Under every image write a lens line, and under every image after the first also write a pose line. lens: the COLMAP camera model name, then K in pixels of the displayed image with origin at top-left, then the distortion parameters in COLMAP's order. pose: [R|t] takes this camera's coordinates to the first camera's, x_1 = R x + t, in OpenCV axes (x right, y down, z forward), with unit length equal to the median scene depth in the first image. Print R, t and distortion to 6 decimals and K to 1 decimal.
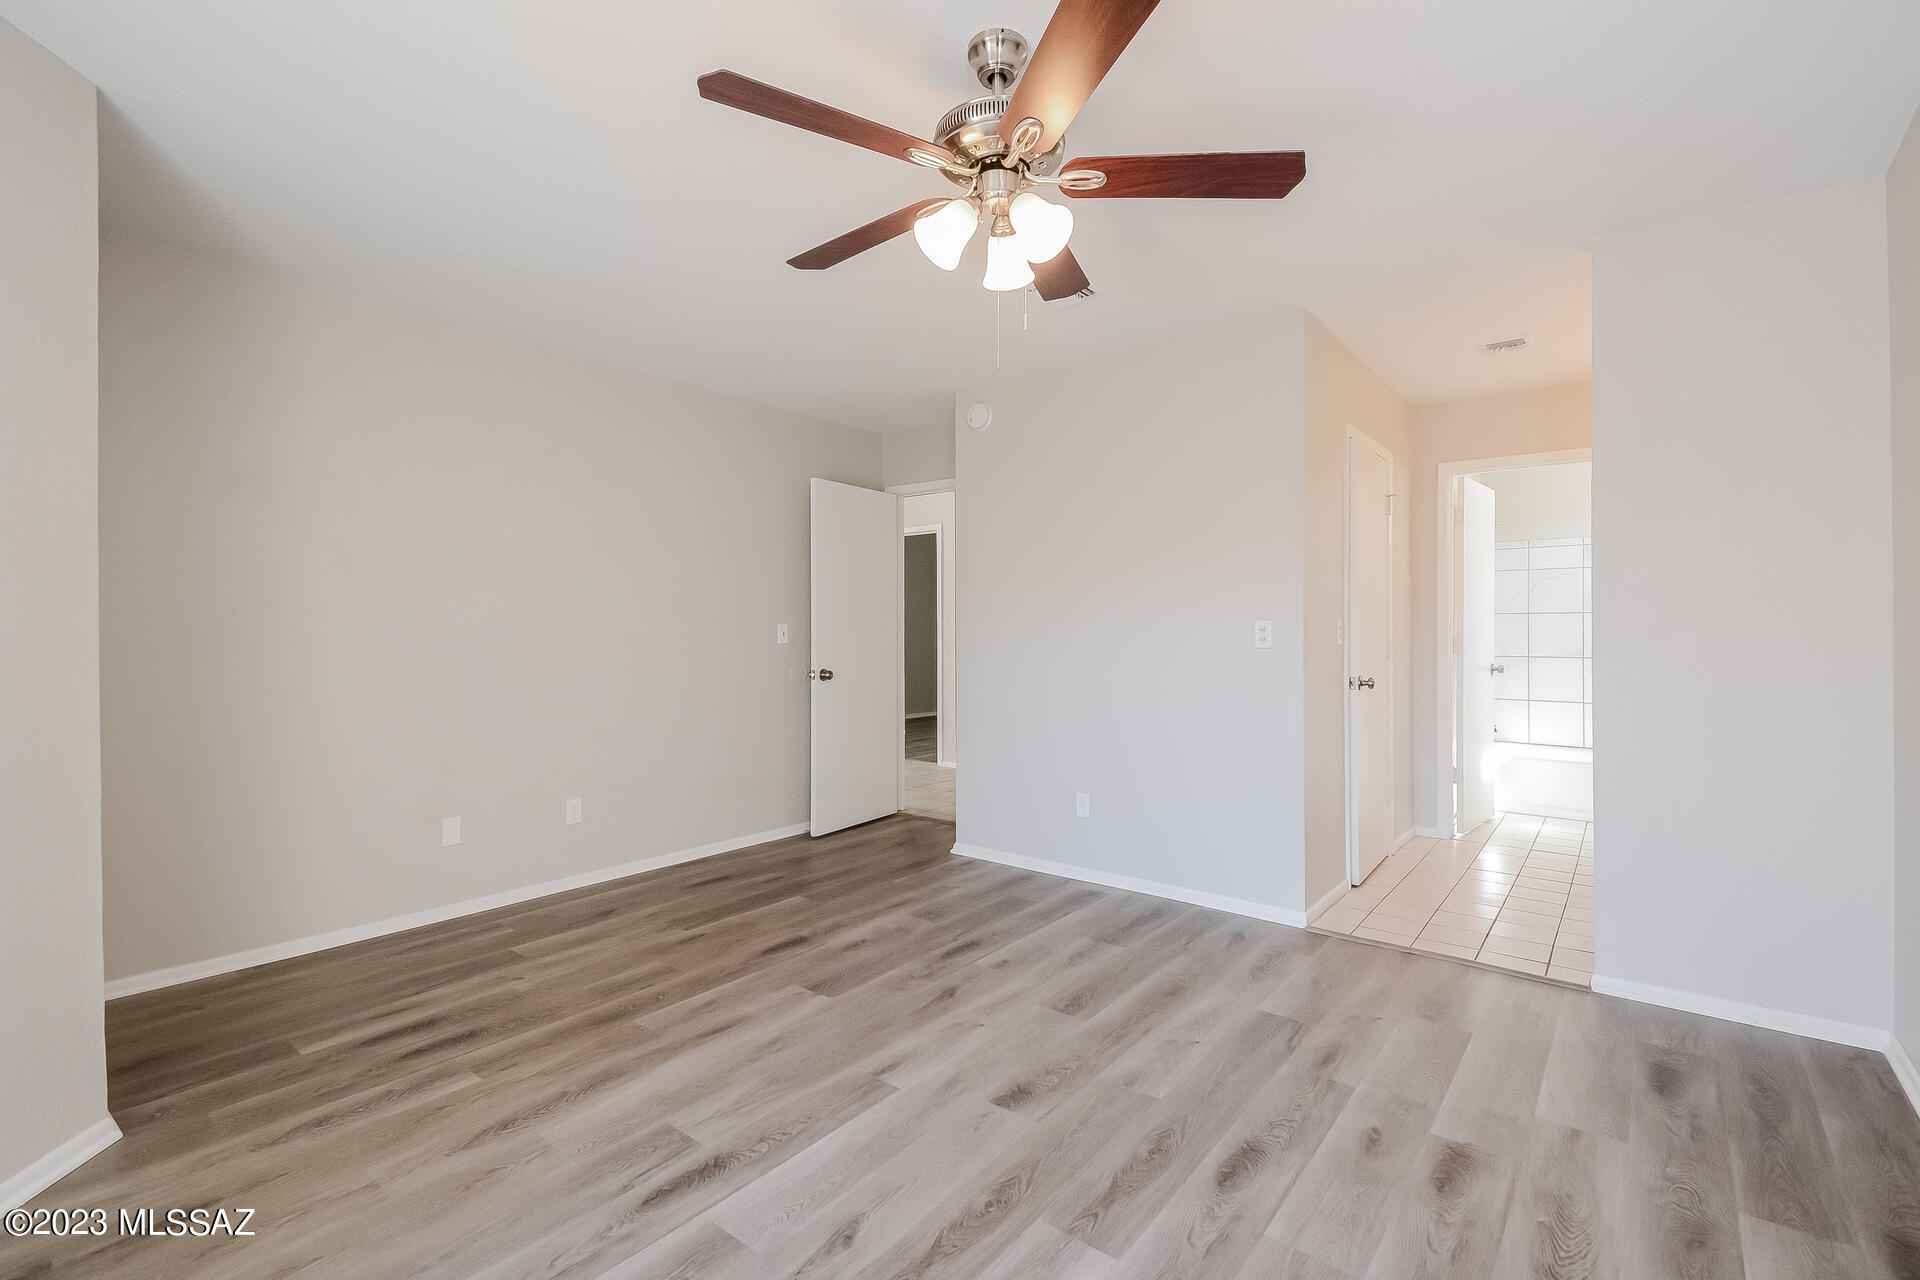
lens RADIAL K [[868.2, 0, 960.4], [0, 868.2, 635.4], [0, 0, 1]] dist [0.002485, -0.001041]
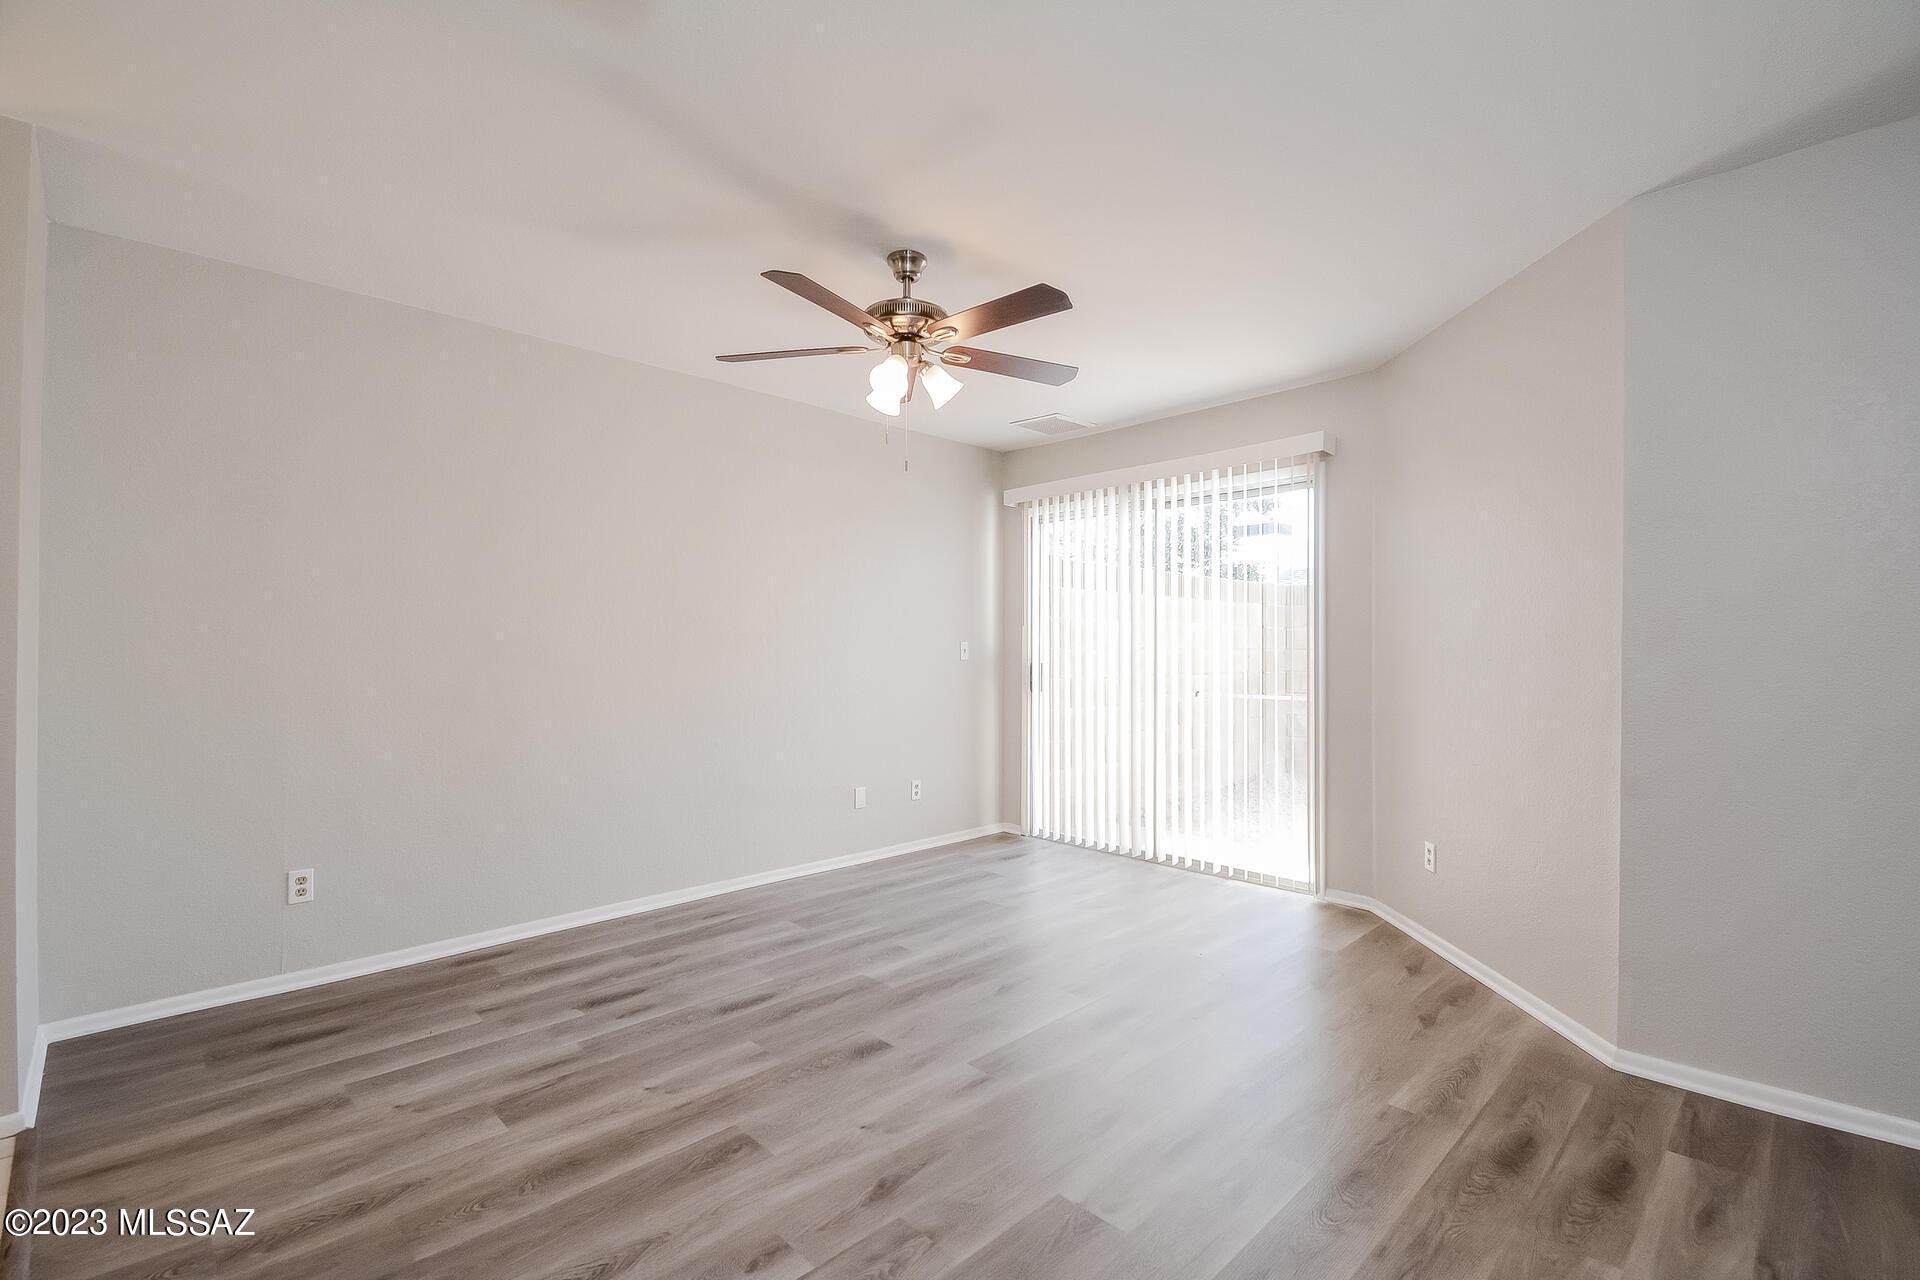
lens RADIAL K [[868.2, 0, 958.8], [0, 868.2, 643.6], [0, 0, 1]] dist [0.002485, -0.001041]
pose [[-0.992933, -0.000243, 0.118678, -0.181795], [-0.000457, 0.999998, -0.001773, -0.009000], [-0.118677, -0.001814, -0.992931, 2.012392]]
